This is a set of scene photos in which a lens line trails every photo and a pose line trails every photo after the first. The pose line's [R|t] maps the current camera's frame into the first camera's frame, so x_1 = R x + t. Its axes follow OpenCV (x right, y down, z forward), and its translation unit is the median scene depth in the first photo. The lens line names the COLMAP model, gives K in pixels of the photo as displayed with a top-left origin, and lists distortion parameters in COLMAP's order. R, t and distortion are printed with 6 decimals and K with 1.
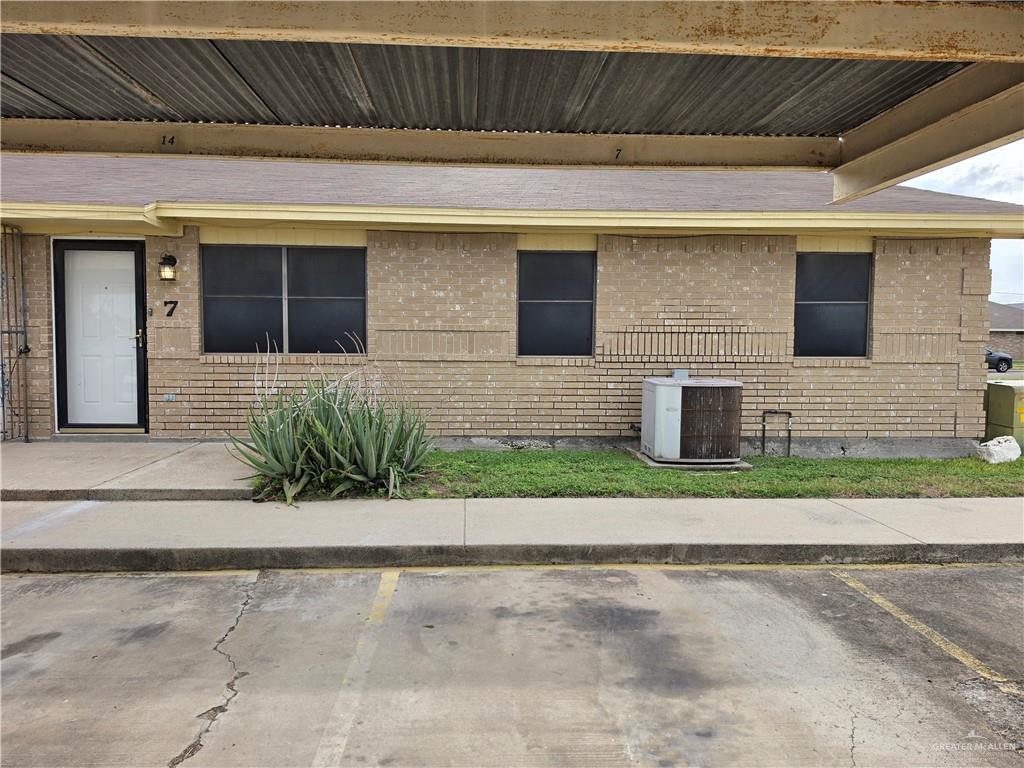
lens RADIAL K [[706.2, 0, 515.2], [0, 706.2, 389.6], [0, 0, 1]] dist [0.047616, -0.054152]
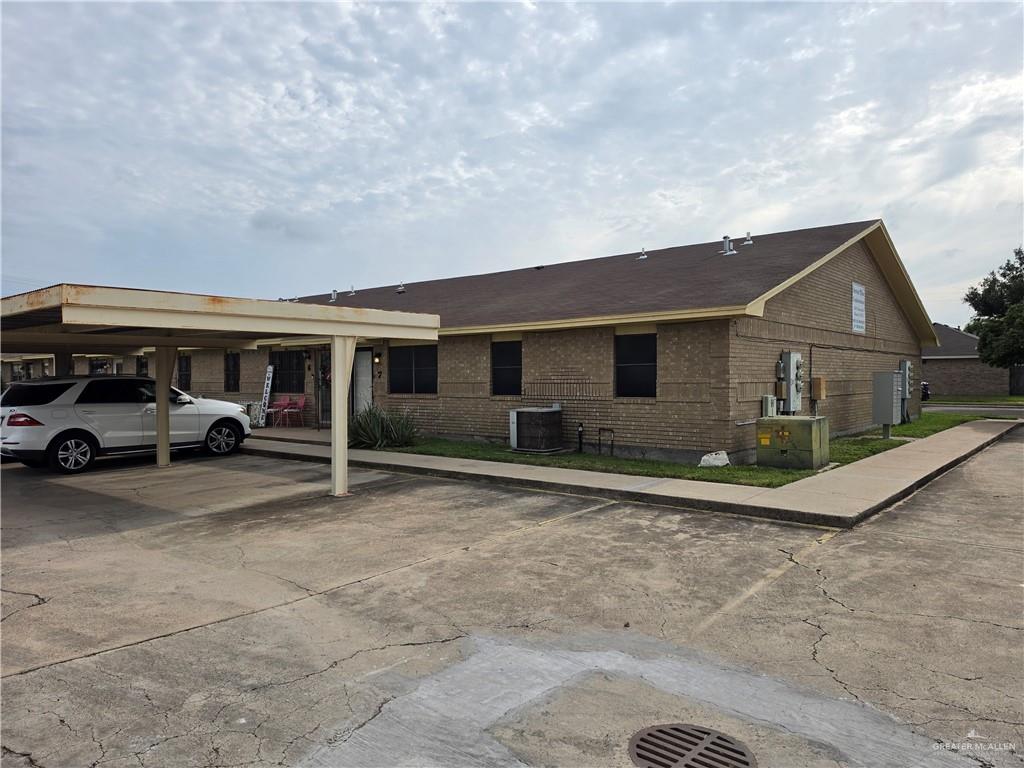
lens RADIAL K [[706.2, 0, 509.7], [0, 706.2, 381.3], [0, 0, 1]] dist [0.047616, -0.054152]
pose [[0.733145, -0.007314, -0.680033, 1.401622], [-0.033505, 0.998339, -0.046859, 0.003912], [0.679246, 0.057139, 0.731683, -0.416456]]
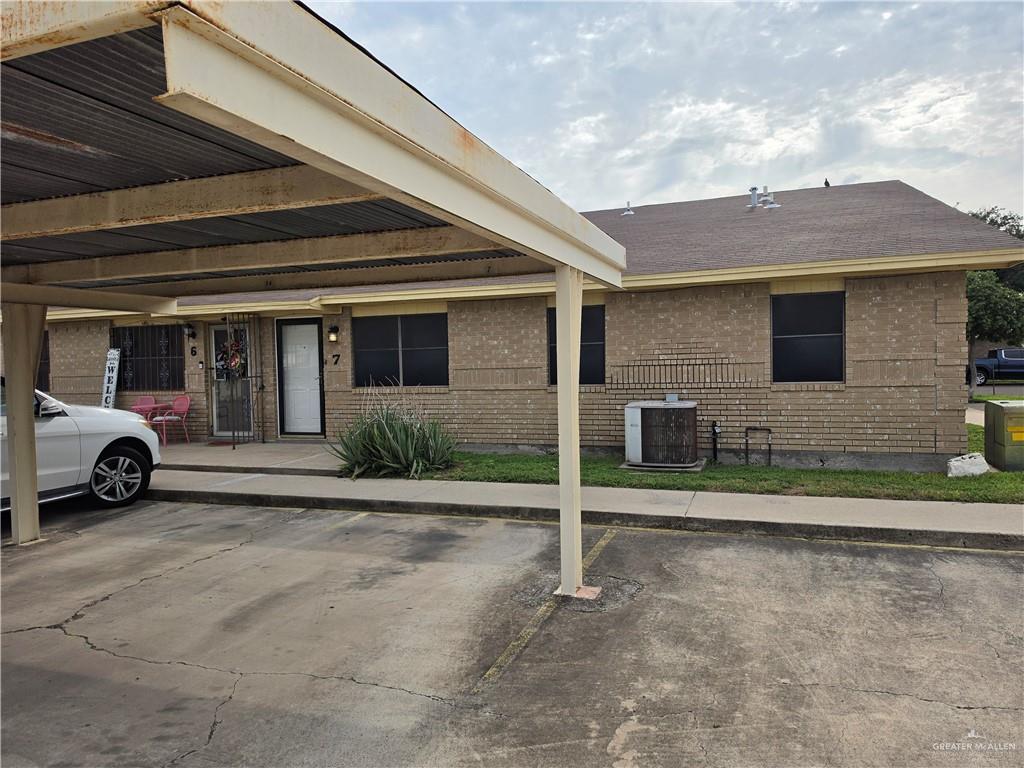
lens RADIAL K [[706.2, 0, 508.0], [0, 706.2, 388.6], [0, 0, 1]] dist [0.047616, -0.054152]
pose [[0.918988, -0.013866, -0.394042, 0.470818], [0.002950, 0.999595, -0.028296, -0.003501], [0.394275, 0.024841, 0.918657, -0.279468]]
